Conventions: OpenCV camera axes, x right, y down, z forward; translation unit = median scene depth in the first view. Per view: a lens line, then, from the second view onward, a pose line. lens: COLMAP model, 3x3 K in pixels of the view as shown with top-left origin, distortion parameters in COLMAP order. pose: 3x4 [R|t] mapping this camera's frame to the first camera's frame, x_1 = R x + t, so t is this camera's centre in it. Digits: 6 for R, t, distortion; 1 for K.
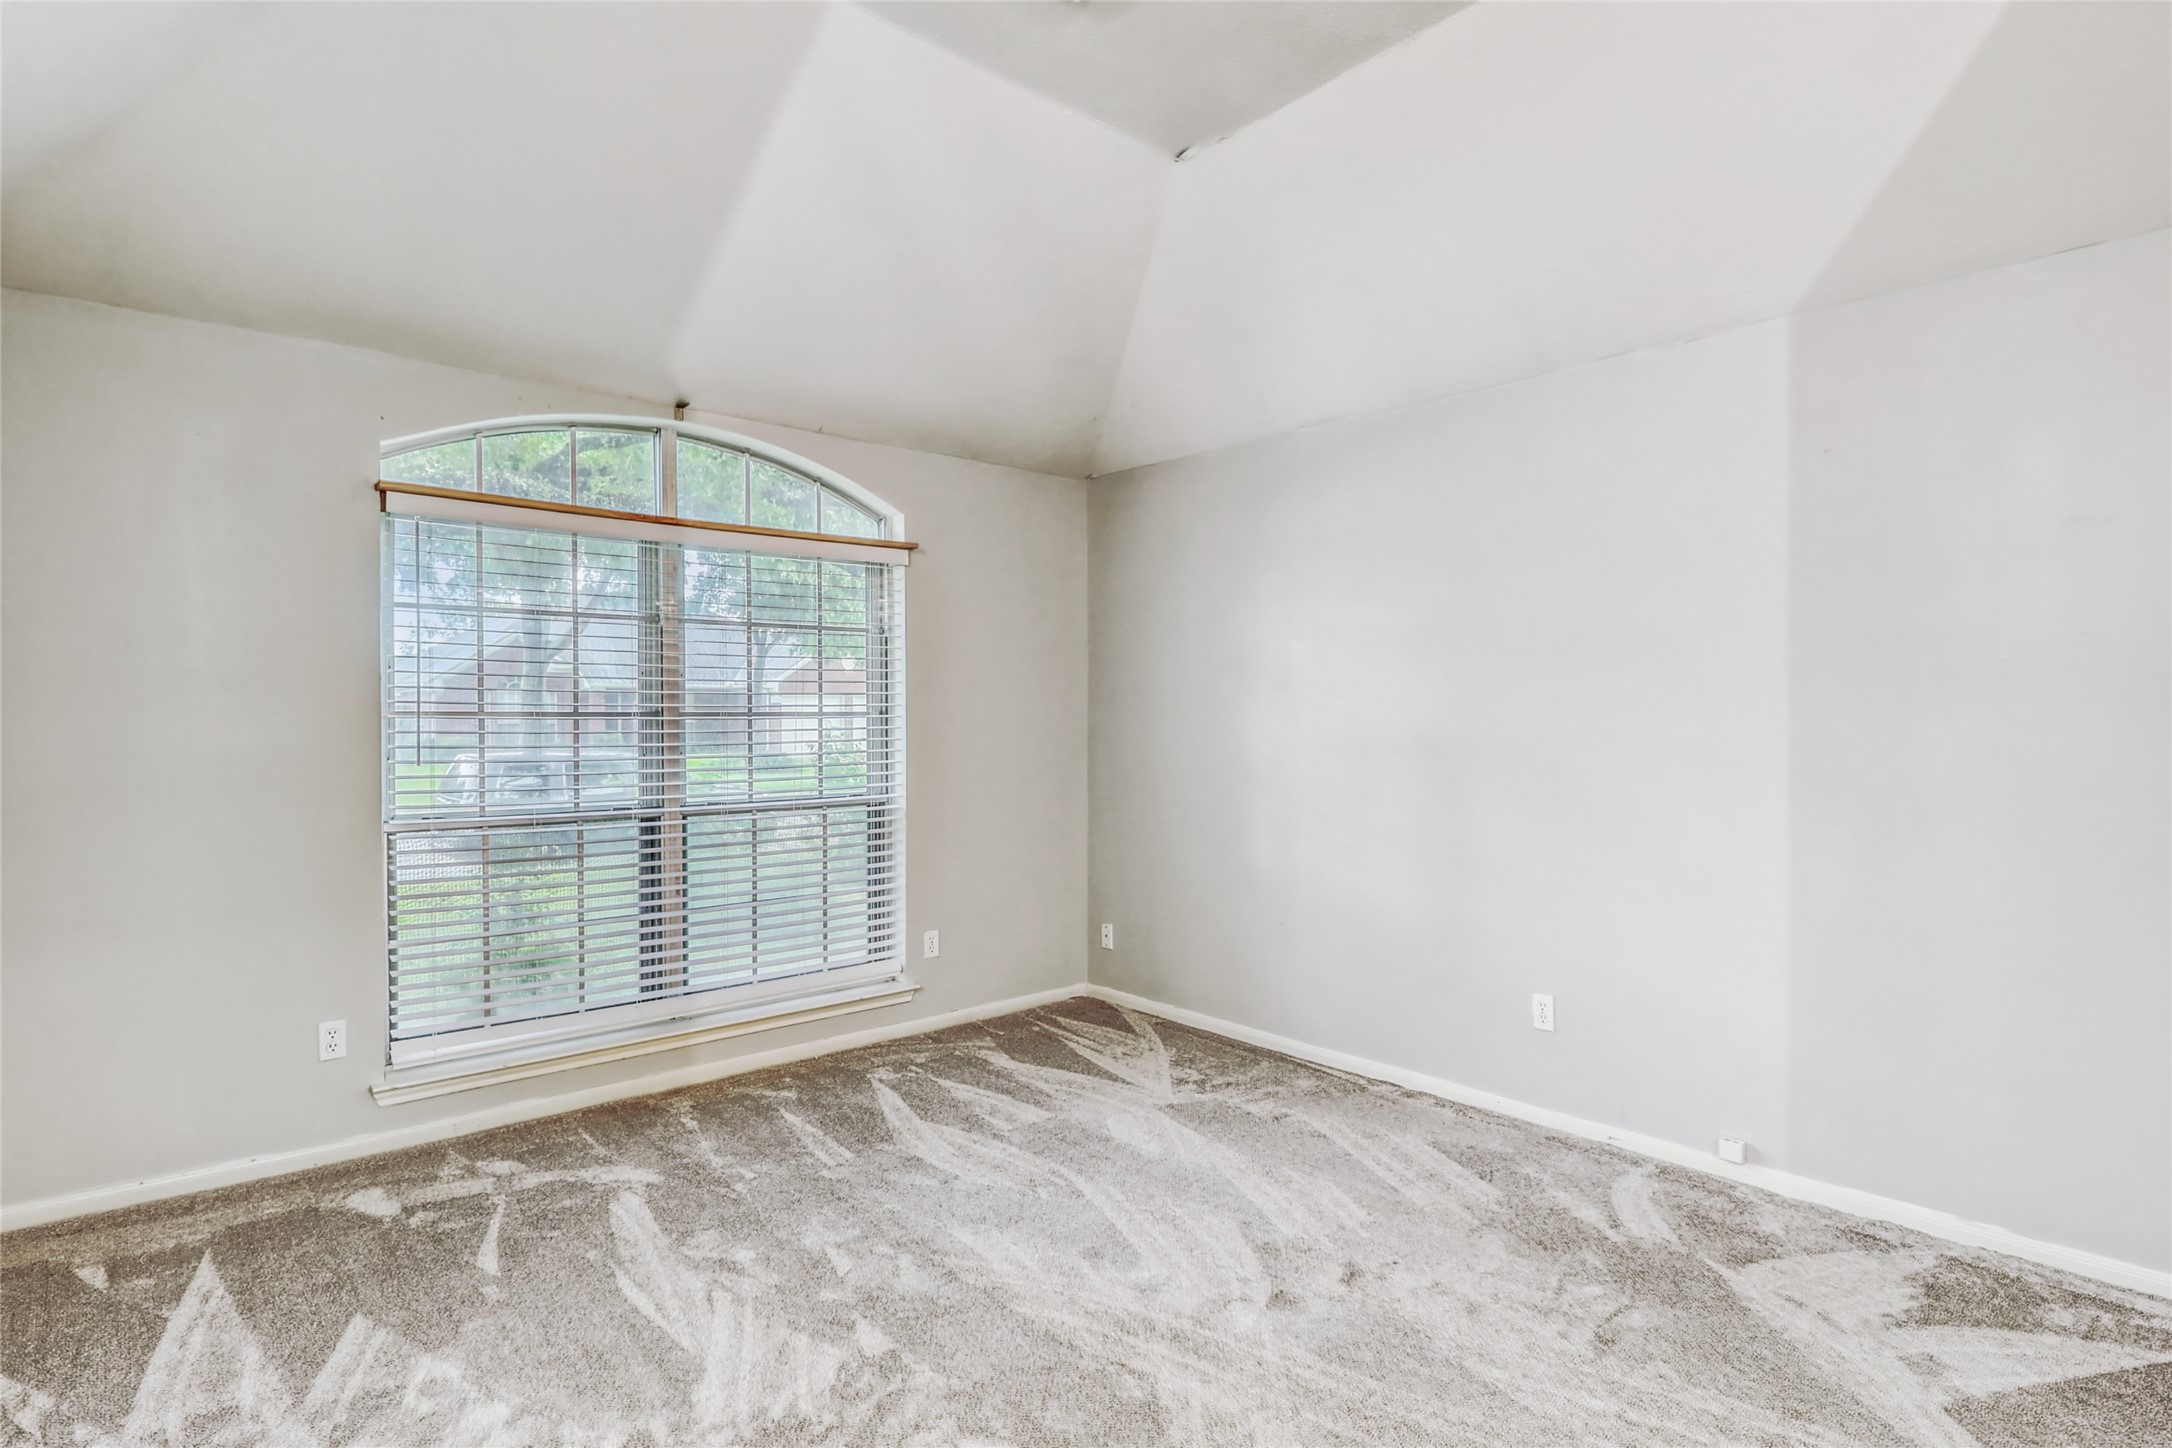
lens RADIAL K [[1072.0, 0, 1082.8], [0, 1072.0, 721.4], [0, 0, 1]] dist [-0.013875, 0.003049]
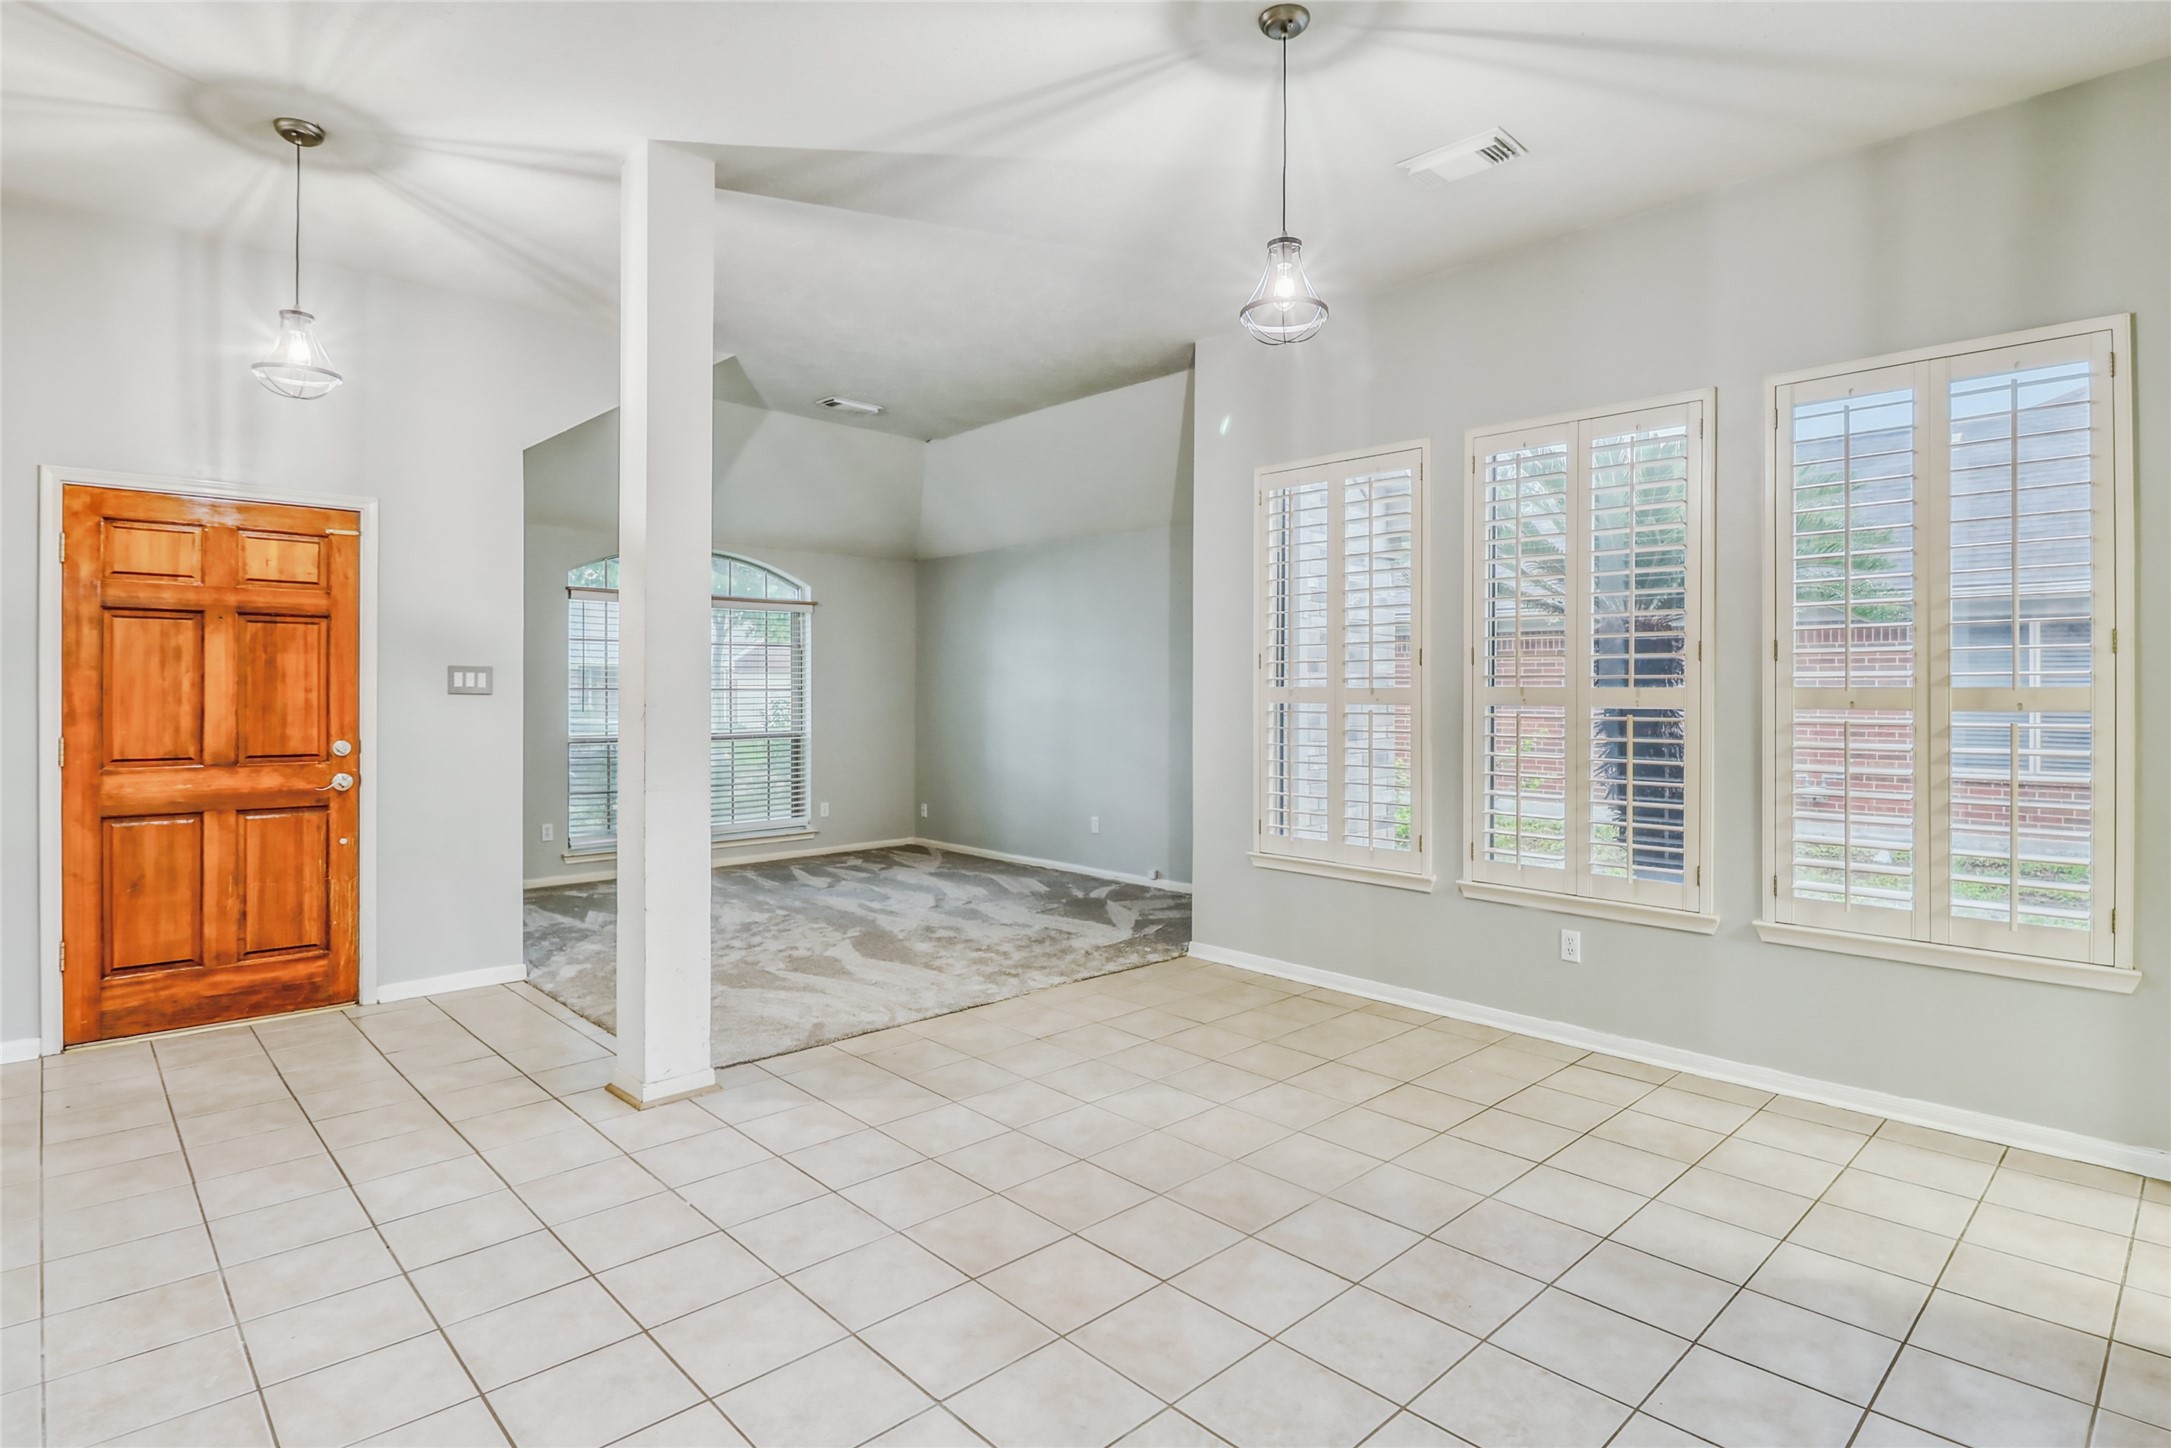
lens RADIAL K [[1071.5, 0, 1093.7], [0, 1071.5, 704.1], [0, 0, 1]] dist [-0.013875, 0.003049]
pose [[0.998266, 0.005049, 0.058652, 0.233253], [-0.005478, 0.999959, 0.007152, 0.003056], [-0.058613, -0.007461, 0.998253, -0.972509]]
